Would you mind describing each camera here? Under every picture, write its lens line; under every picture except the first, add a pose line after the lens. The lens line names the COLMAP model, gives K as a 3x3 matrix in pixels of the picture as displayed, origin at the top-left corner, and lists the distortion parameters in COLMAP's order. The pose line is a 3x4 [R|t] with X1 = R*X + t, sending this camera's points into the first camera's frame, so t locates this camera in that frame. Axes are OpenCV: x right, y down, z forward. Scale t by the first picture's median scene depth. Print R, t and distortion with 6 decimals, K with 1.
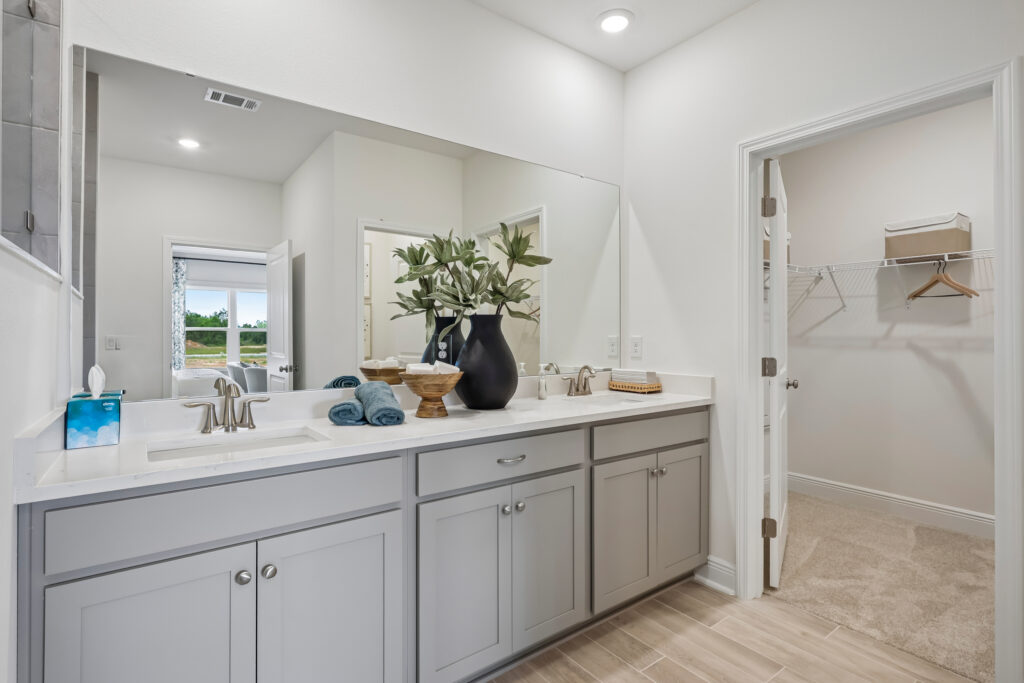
lens RADIAL K [[484.0, 0, 512.0], [0, 484.0, 341.5], [0, 0, 1]] dist [0.008845, -0.000289]
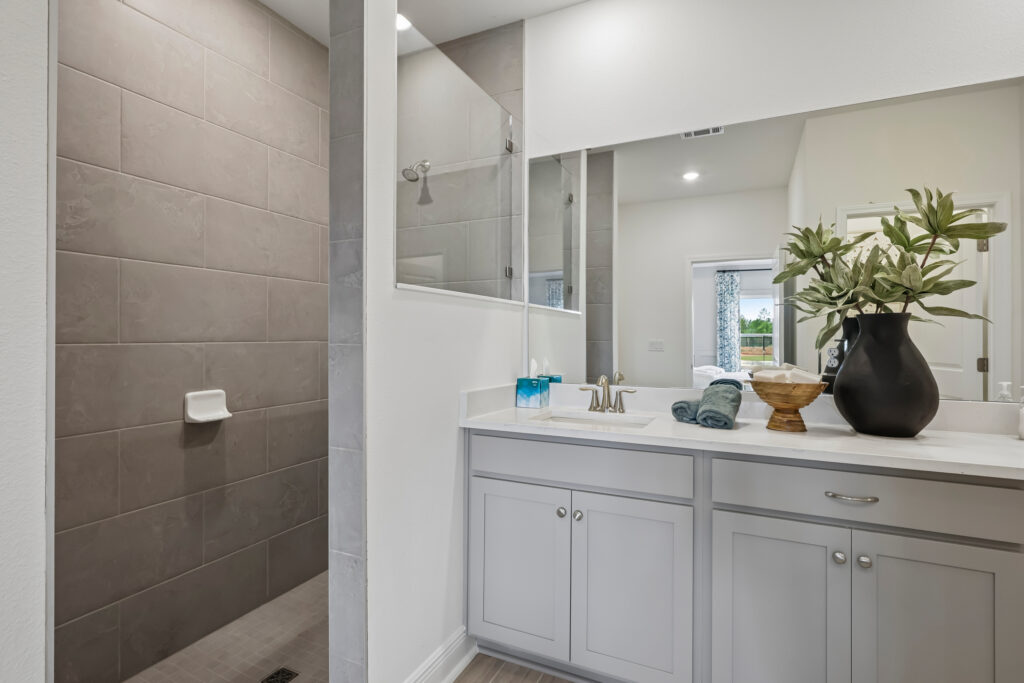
lens RADIAL K [[484.0, 0, 512.0], [0, 484.0, 341.5], [0, 0, 1]] dist [0.008845, -0.000289]
pose [[0.510458, 0.008367, -0.859862, 0.390157], [-0.018903, 0.999820, -0.001493, 0.002150], [0.859695, 0.017016, 0.510524, 0.117193]]
